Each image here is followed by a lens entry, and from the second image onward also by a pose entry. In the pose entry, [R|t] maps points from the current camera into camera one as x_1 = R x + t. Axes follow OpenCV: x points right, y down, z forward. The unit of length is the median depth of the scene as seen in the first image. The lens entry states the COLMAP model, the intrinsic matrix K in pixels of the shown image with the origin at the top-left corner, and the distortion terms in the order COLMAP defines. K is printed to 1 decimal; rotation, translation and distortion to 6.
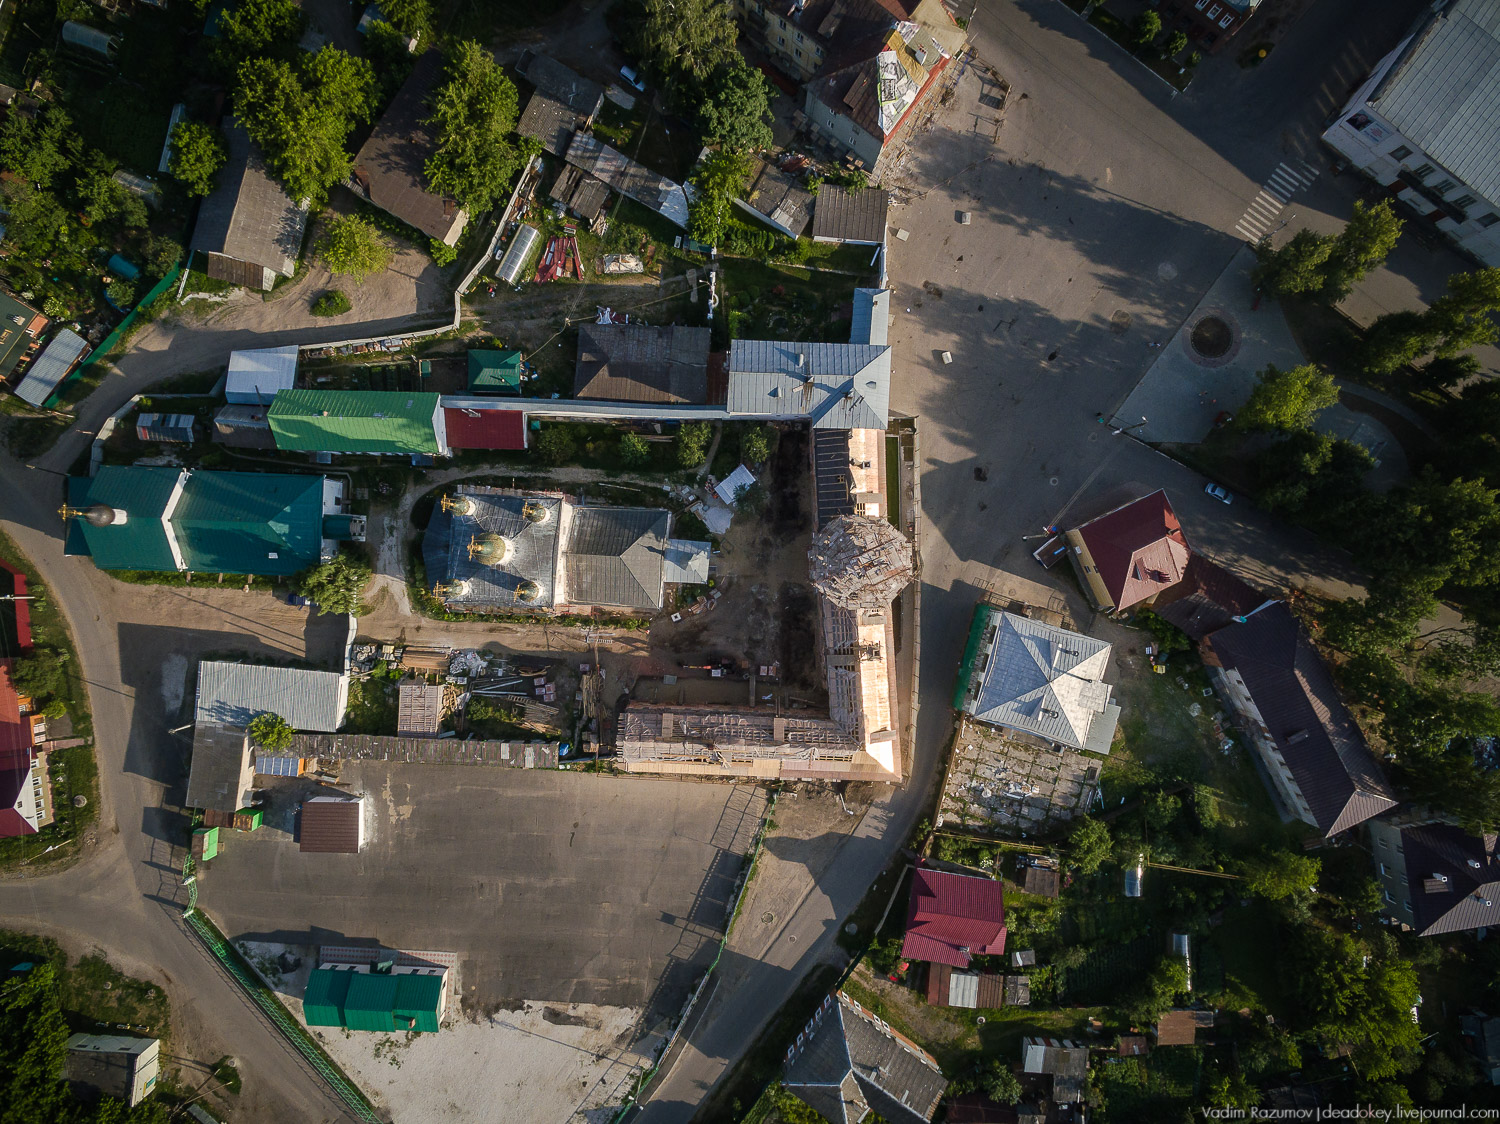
lens RADIAL K [[869.6, 0, 750.0], [0, 869.6, 562.0], [0, 0, 1]] dist [-0.043036, 0.000612]
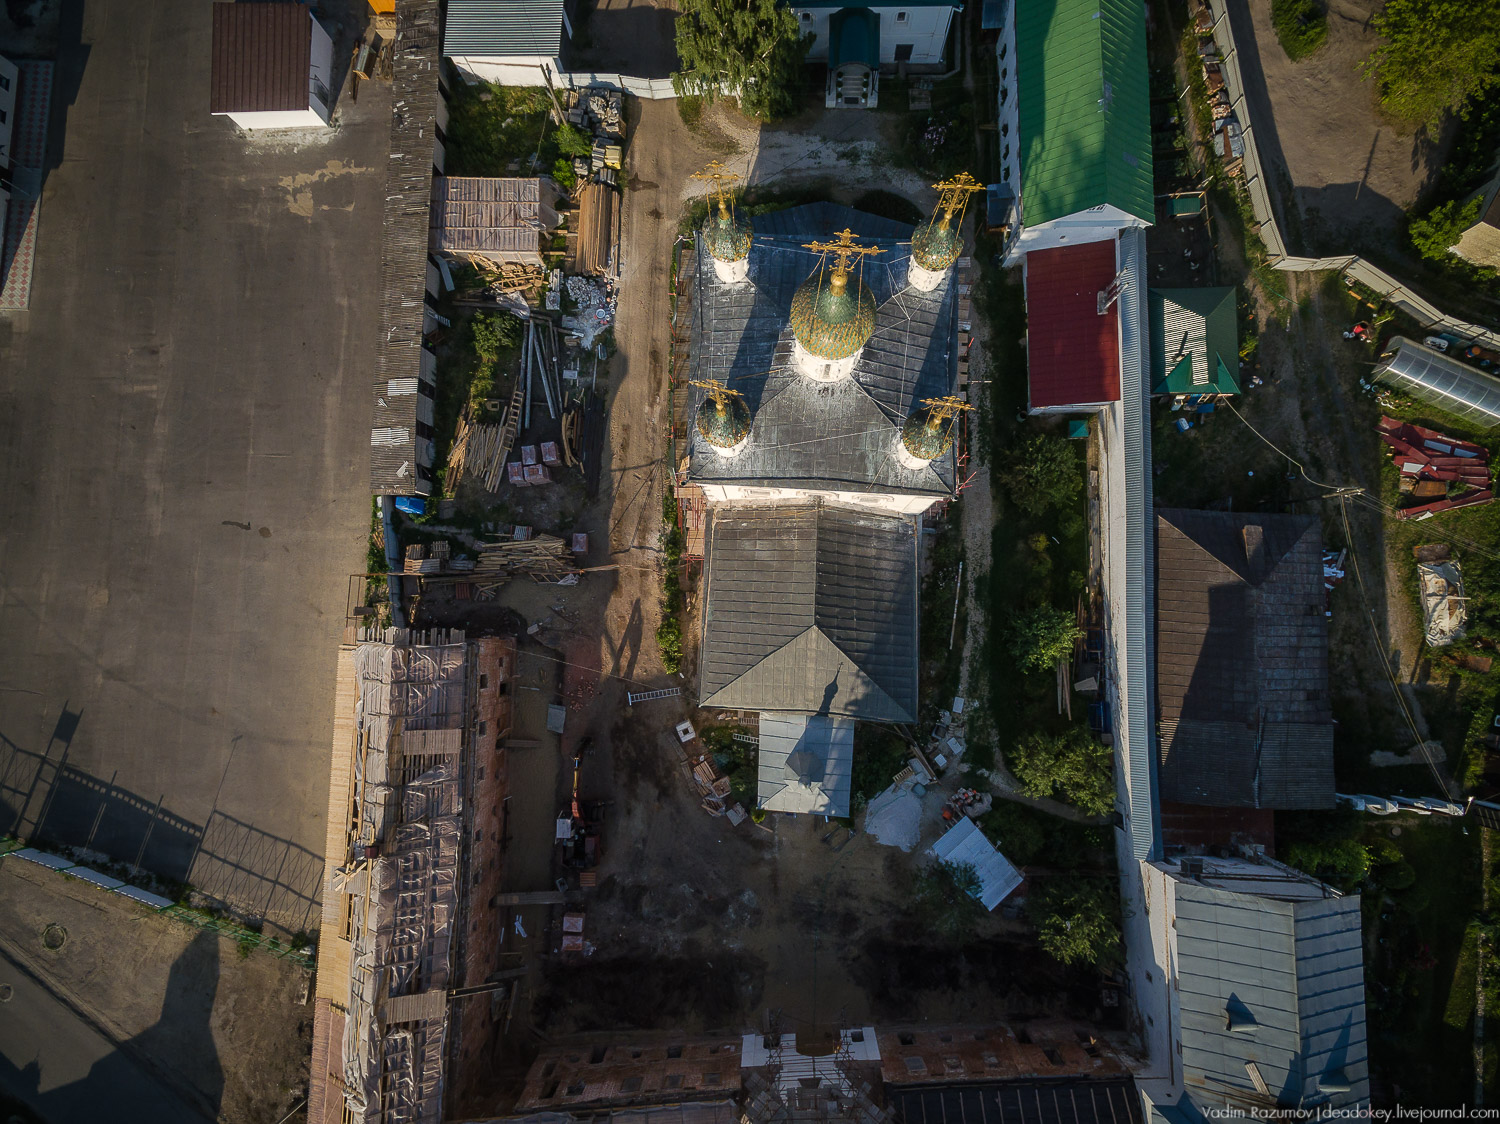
lens RADIAL K [[876.9, 0, 746.8], [0, 876.9, 504.3], [0, 0, 1]] dist [-0.049834, -0.000221]
pose [[0.018871, 0.985453, -0.168896, -0.131185], [-0.998723, 0.026499, 0.043023, 0.006696], [0.046873, 0.167869, 0.984694, 0.534116]]
